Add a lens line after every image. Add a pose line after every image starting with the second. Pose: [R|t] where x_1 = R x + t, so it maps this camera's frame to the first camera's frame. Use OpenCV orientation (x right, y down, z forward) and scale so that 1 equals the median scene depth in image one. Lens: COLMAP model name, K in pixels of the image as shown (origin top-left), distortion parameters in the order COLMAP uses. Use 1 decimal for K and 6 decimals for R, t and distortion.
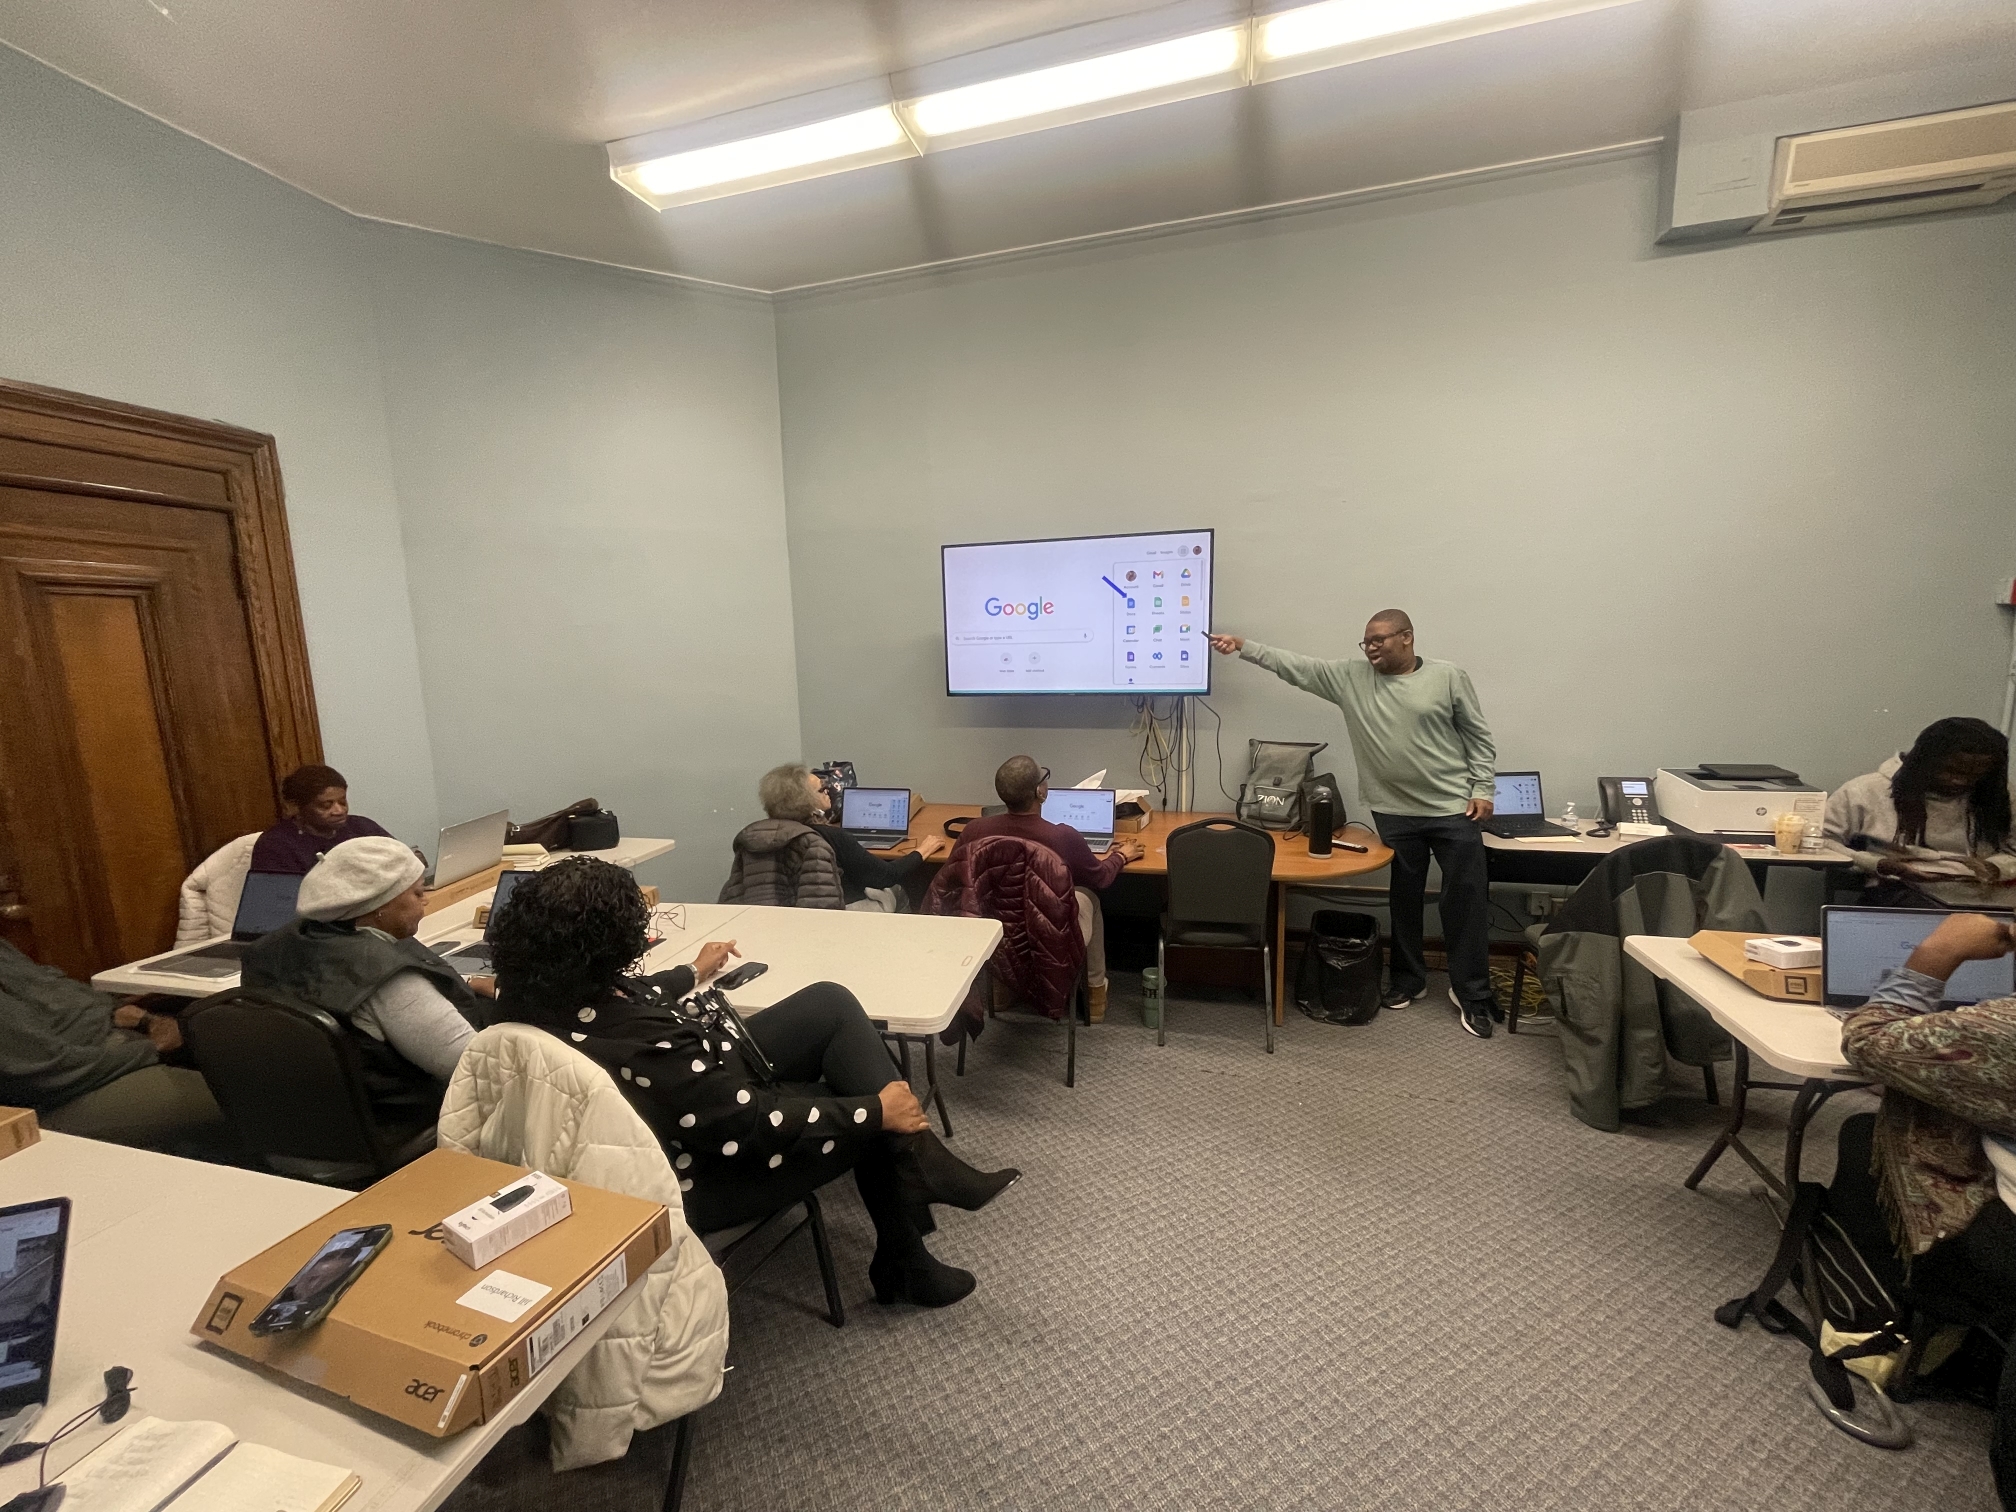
lens RADIAL K [[804.2, 0, 968.6], [0, 804.2, 756.7], [0, 0, 1]] dist [-0.001698, -0.000521]
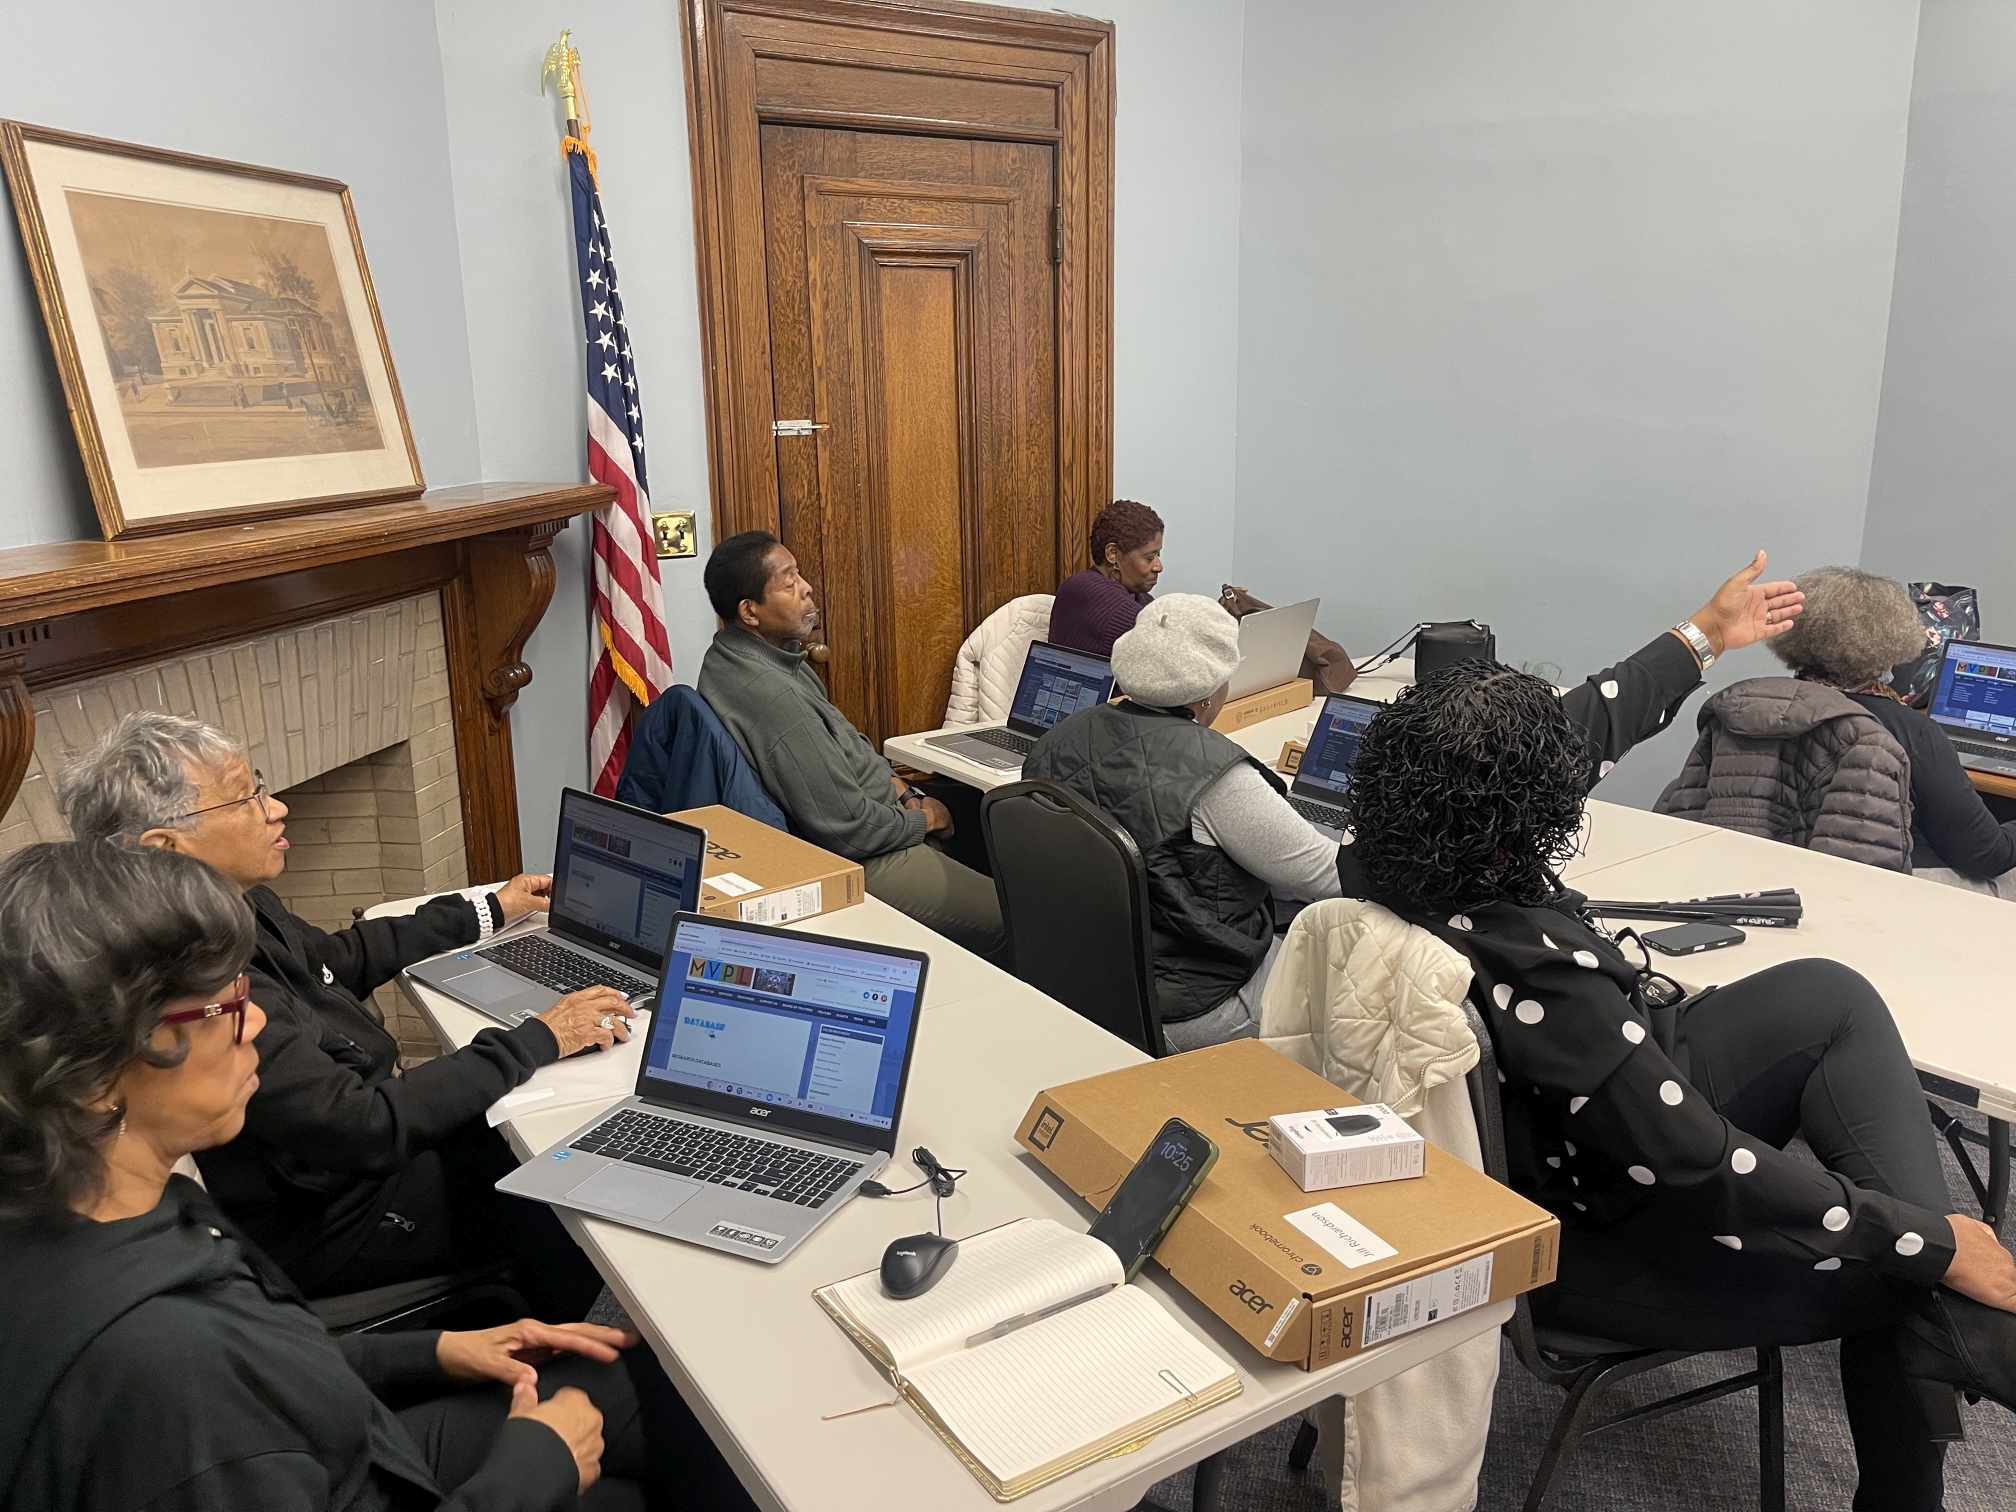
lens RADIAL K [[1501.7, 0, 1008.0], [0, 1501.7, 756.0], [0, 0, 1]] dist [0.008791, -0.001195]
pose [[0.760045, 0.177523, -0.625154, -0.011264], [-0.093902, 0.981871, 0.164656, 0.018562], [0.643051, -0.066442, 0.762936, -0.100967]]
